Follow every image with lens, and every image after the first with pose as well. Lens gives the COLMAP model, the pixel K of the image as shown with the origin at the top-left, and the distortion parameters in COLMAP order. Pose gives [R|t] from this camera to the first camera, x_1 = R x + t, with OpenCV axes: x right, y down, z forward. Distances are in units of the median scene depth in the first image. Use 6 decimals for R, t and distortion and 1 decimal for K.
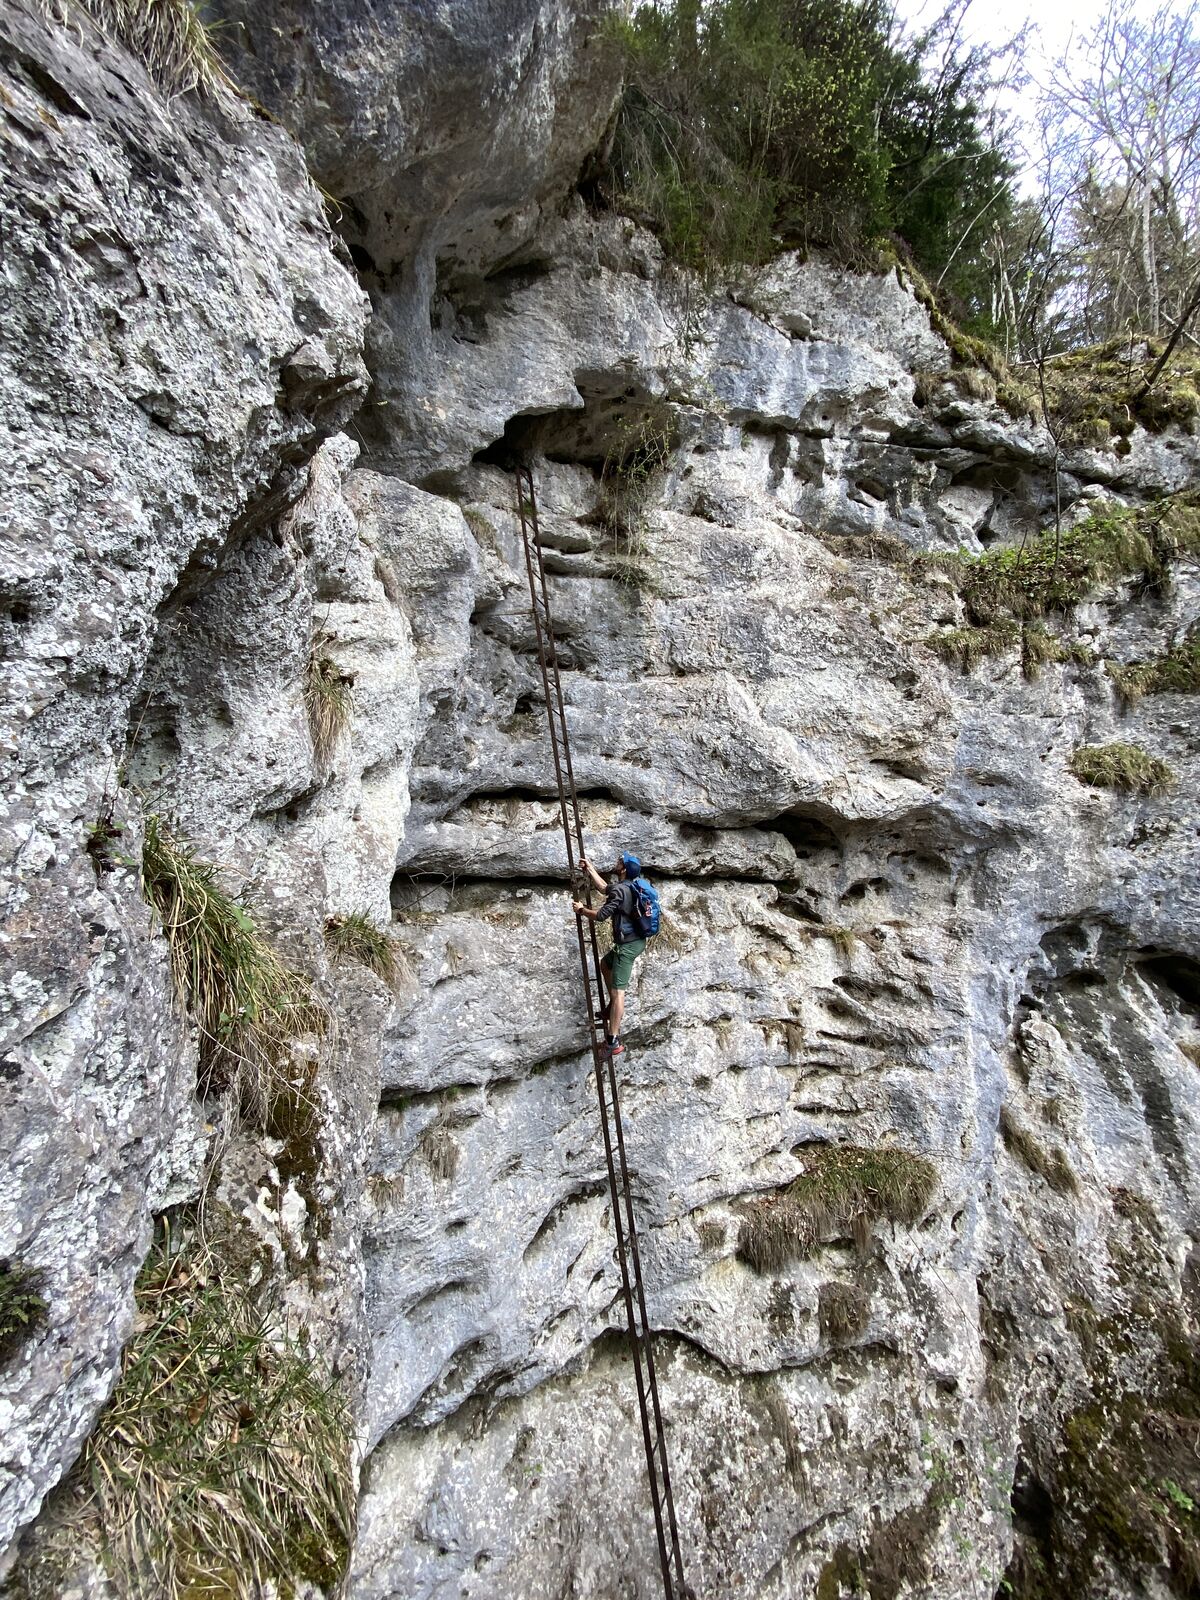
lens RADIAL K [[674.4, 0, 595.9], [0, 674.4, 806.8], [0, 0, 1]] dist [0.000960, -0.013806]
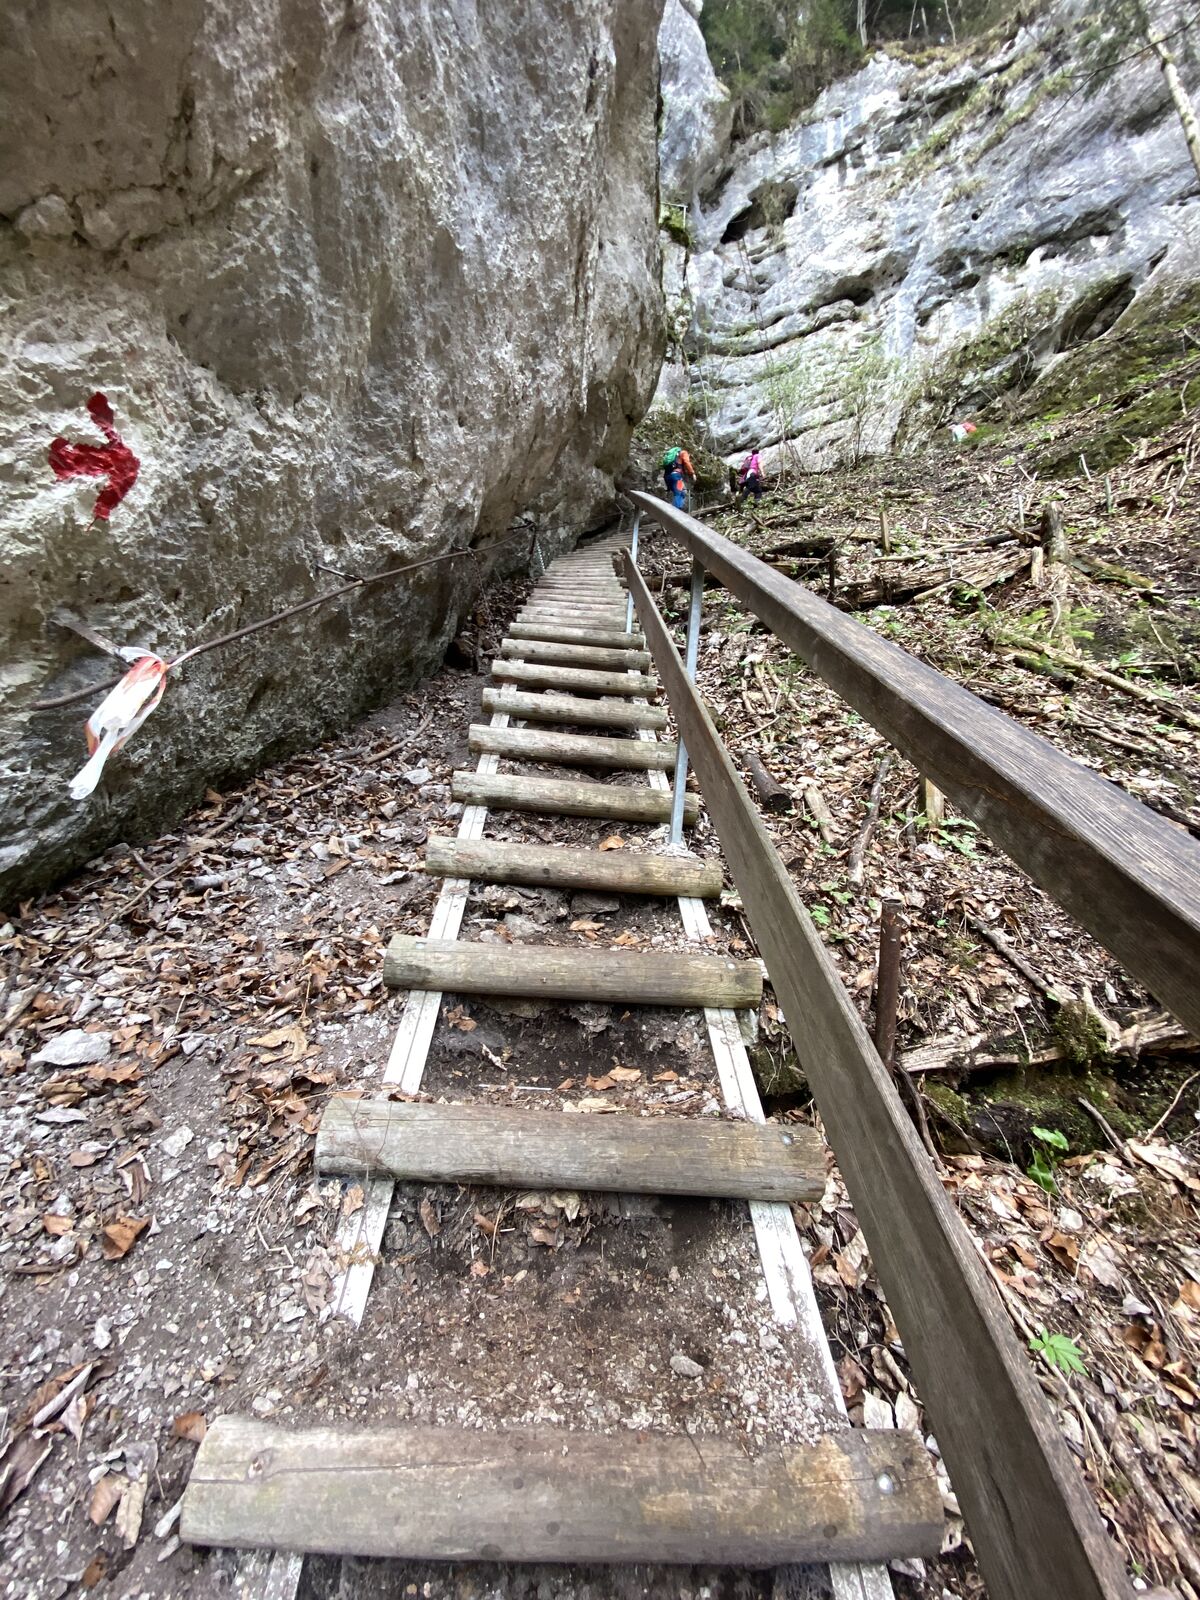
lens RADIAL K [[674.4, 0, 595.9], [0, 674.4, 806.8], [0, 0, 1]] dist [0.000960, -0.013806]
pose [[0.727623, -0.135337, -0.672495, 1.128896], [0.192181, 0.981304, 0.010452, 1.929101], [0.658507, -0.136846, 0.740028, -2.102993]]
